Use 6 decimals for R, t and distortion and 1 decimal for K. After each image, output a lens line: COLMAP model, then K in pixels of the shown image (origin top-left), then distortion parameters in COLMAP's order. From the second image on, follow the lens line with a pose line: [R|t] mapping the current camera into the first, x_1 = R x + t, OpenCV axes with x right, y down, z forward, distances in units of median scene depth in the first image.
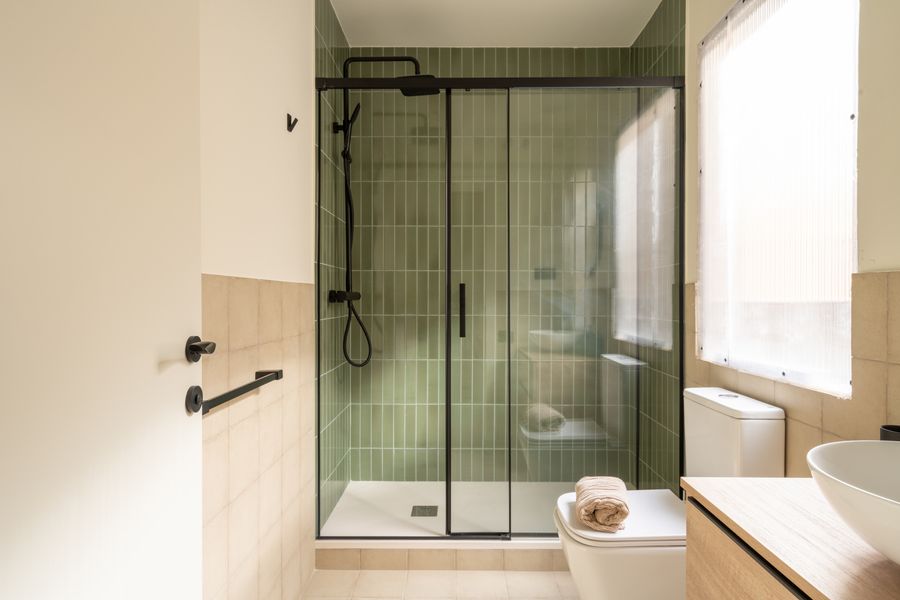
lens RADIAL K [[501.4, 0, 490.6], [0, 501.4, 300.9], [0, 0, 1]] dist [0.004012, 0.001910]
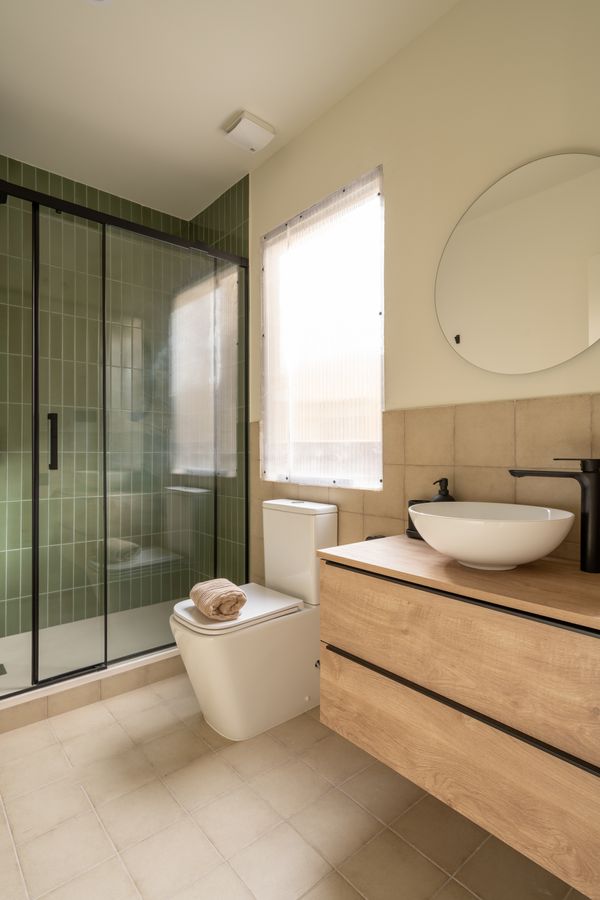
lens RADIAL K [[445.4, 0, 309.4], [0, 445.4, 452.9], [0, 0, 1]] dist [0.003319, -0.000906]
pose [[0.766331, -0.008775, 0.642386, -0.228980], [0.012010, 0.999928, -0.000669, 0.046658], [-0.642334, 0.008227, 0.766381, 0.041944]]
